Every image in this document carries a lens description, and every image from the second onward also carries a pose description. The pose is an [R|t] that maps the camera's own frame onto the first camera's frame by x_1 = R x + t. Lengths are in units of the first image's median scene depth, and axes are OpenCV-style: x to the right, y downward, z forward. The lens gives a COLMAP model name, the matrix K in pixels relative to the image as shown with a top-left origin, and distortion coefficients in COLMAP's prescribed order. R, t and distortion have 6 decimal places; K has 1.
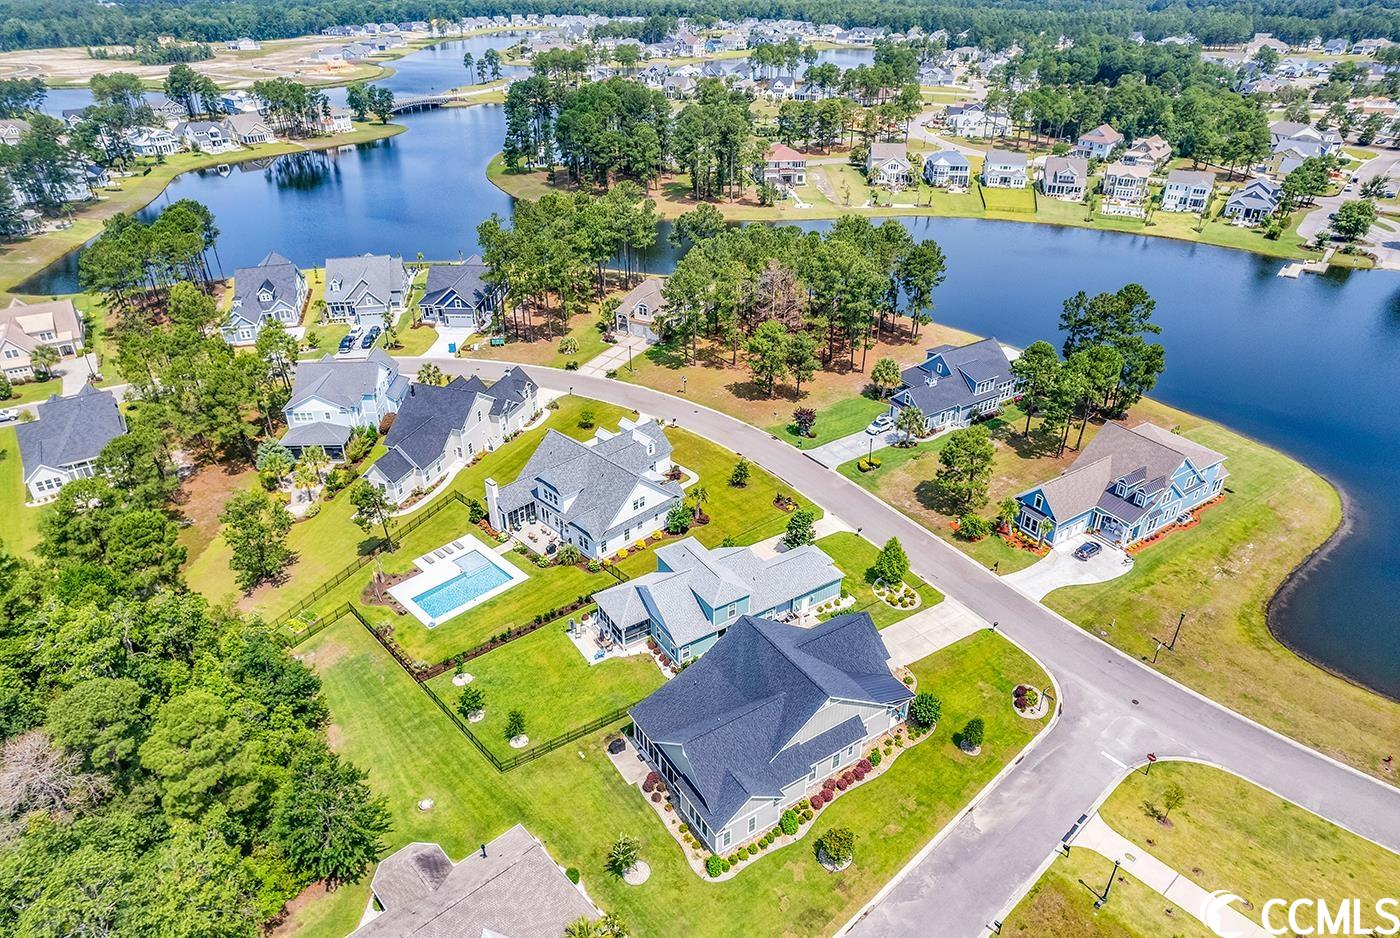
lens RADIAL K [[892.8, 0, 700.0], [0, 892.8, 469.0], [0, 0, 1]] dist [-0.075935, 0.067877]
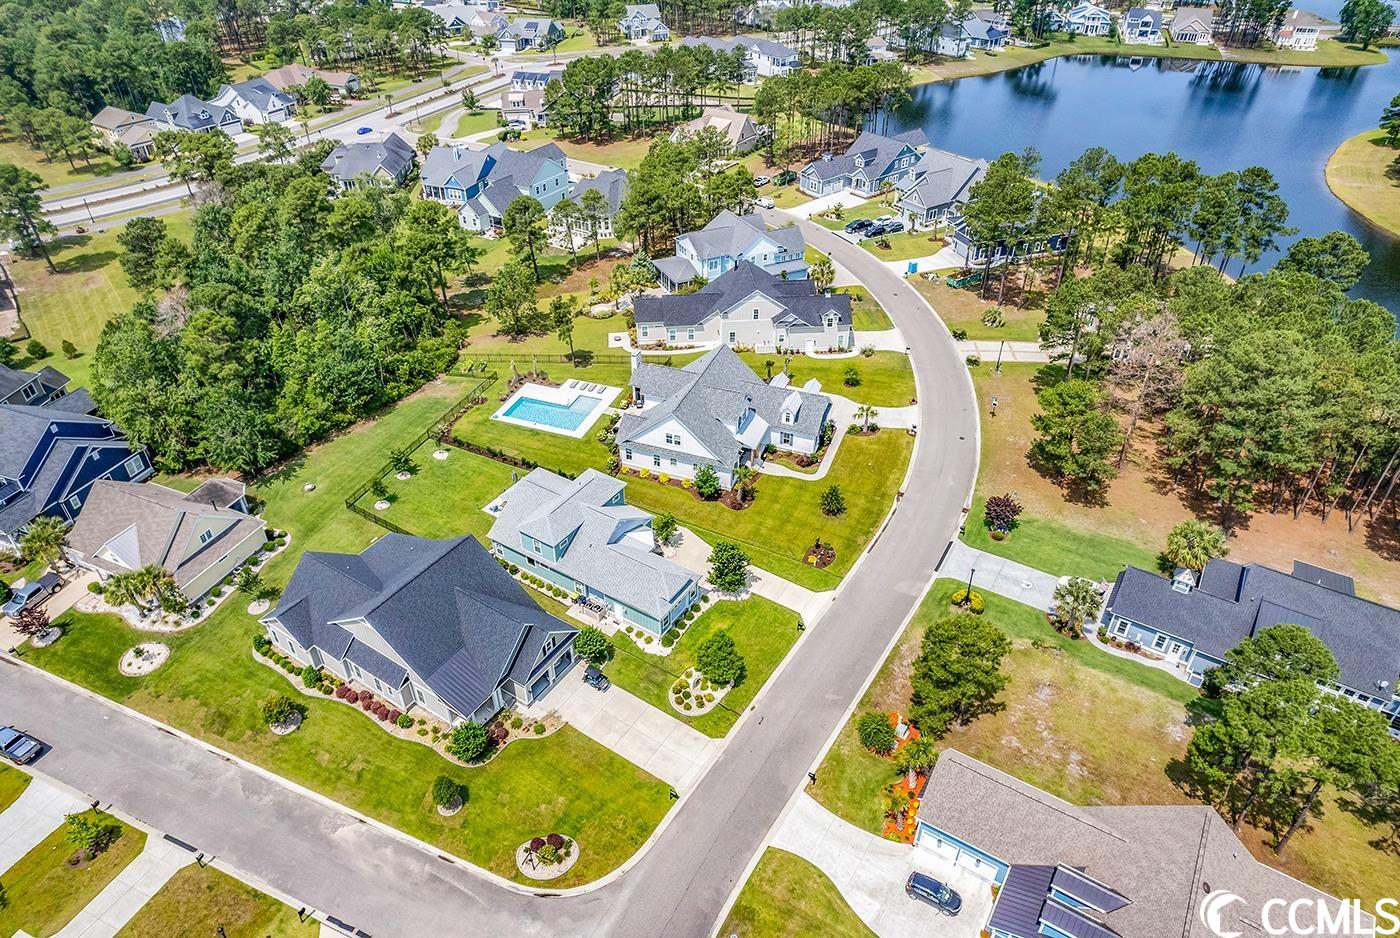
lens RADIAL K [[892.8, 0, 700.0], [0, 892.8, 469.0], [0, 0, 1]] dist [-0.075935, 0.067877]
pose [[0.415384, 0.537491, -0.733866, 0.682713], [-0.458463, 0.820504, 0.341446, -0.283191], [0.785664, 0.194619, 0.587244, 0.495045]]
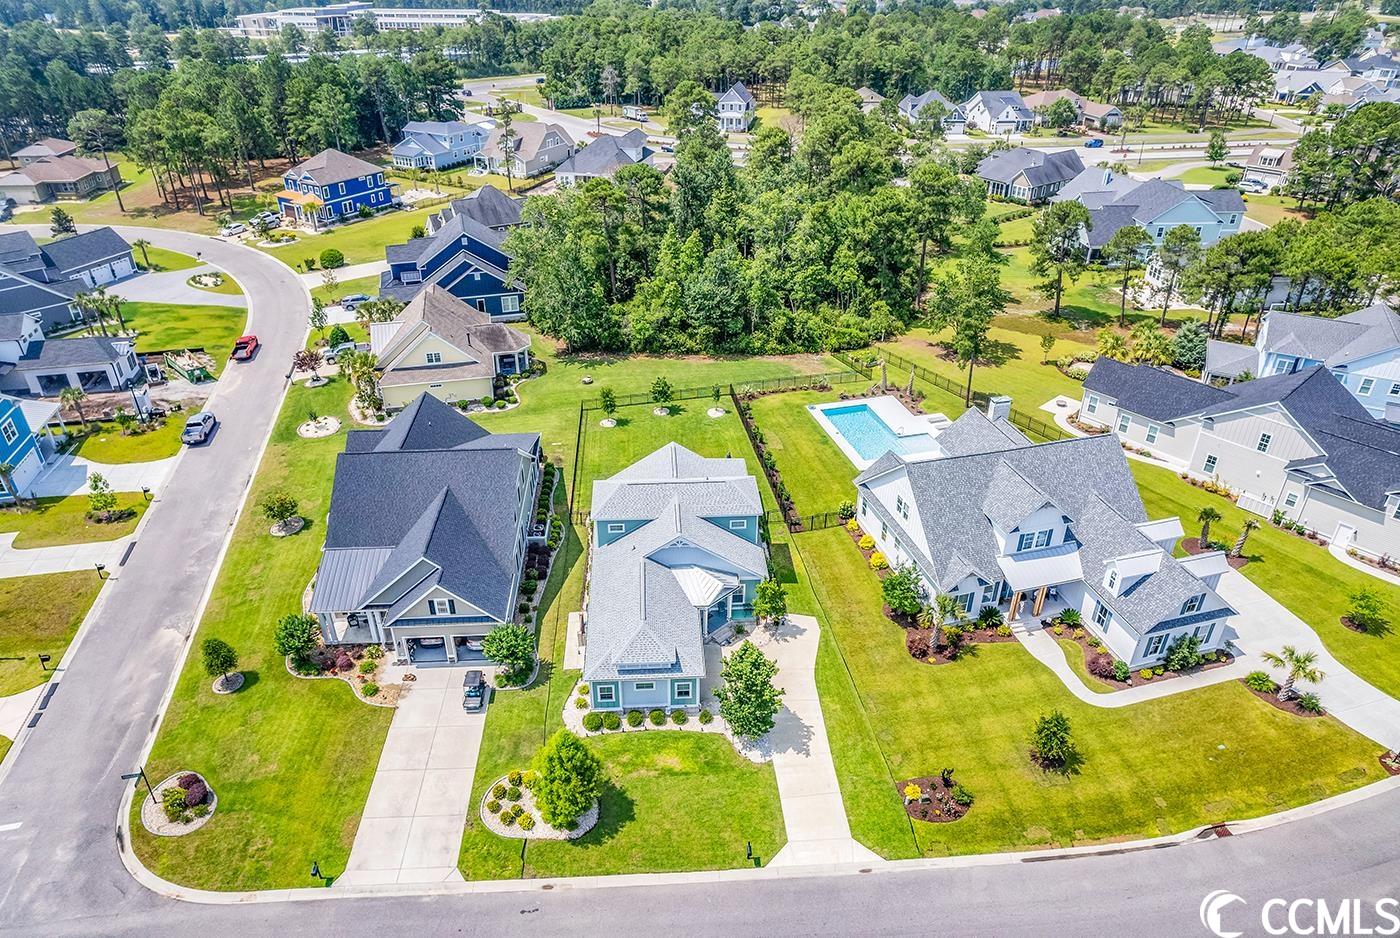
lens RADIAL K [[892.8, 0, 700.0], [0, 892.8, 469.0], [0, 0, 1]] dist [-0.075935, 0.067877]
pose [[-0.486849, 0.445449, -0.751368, 0.450484], [-0.442051, 0.616261, 0.651777, -0.317545], [0.753372, 0.649460, -0.103115, 0.984066]]
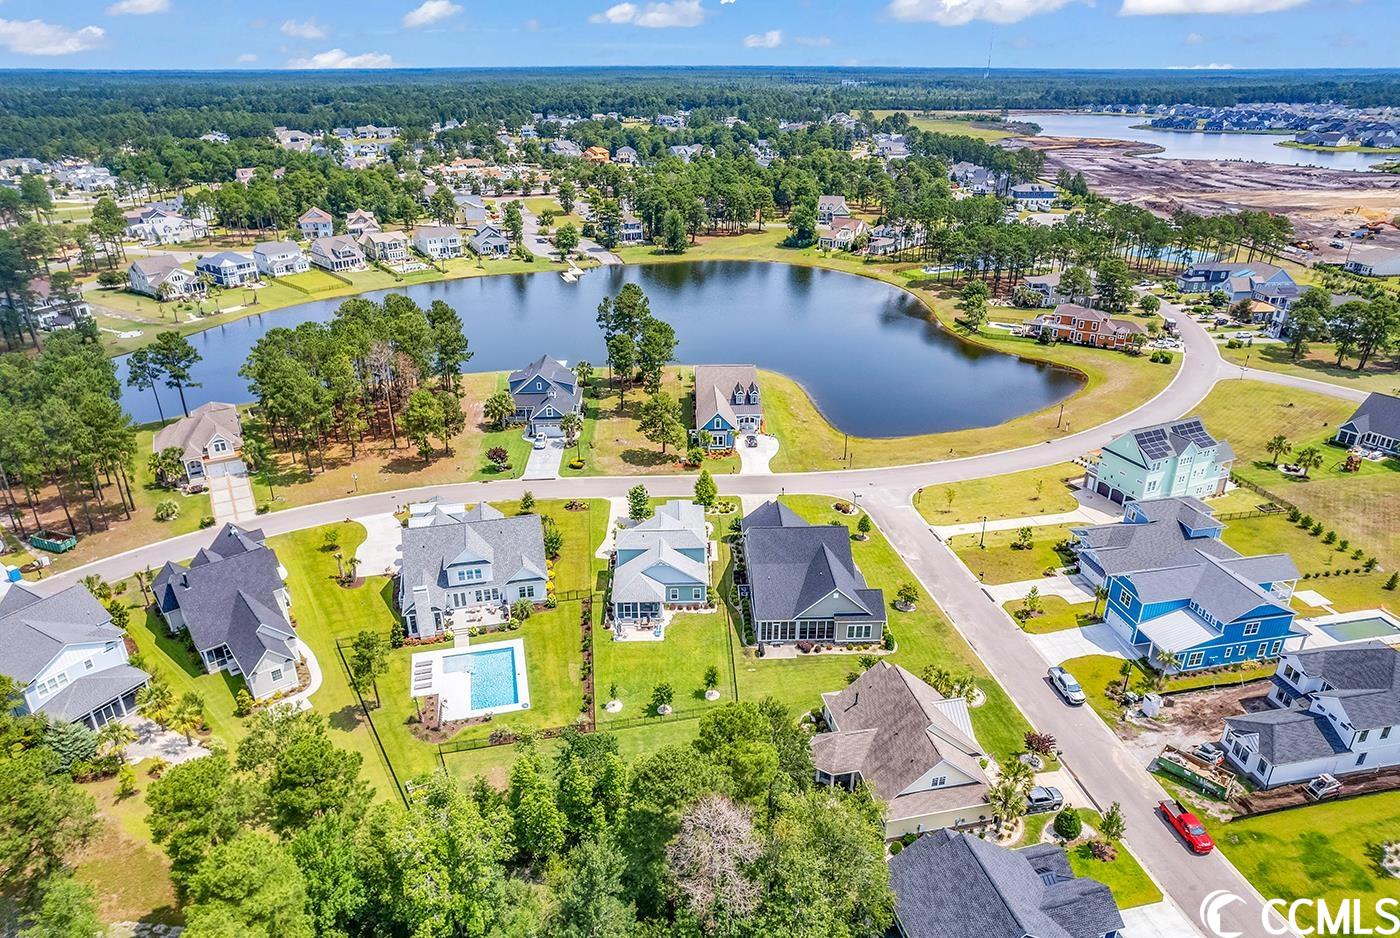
lens RADIAL K [[892.8, 0, 700.0], [0, 892.8, 469.0], [0, 0, 1]] dist [-0.075935, 0.067877]
pose [[0.521844, -0.362534, 0.772171, -0.810625], [0.433874, 0.892168, 0.125654, -0.093547], [-0.734460, 0.269453, 0.622867, 0.154048]]
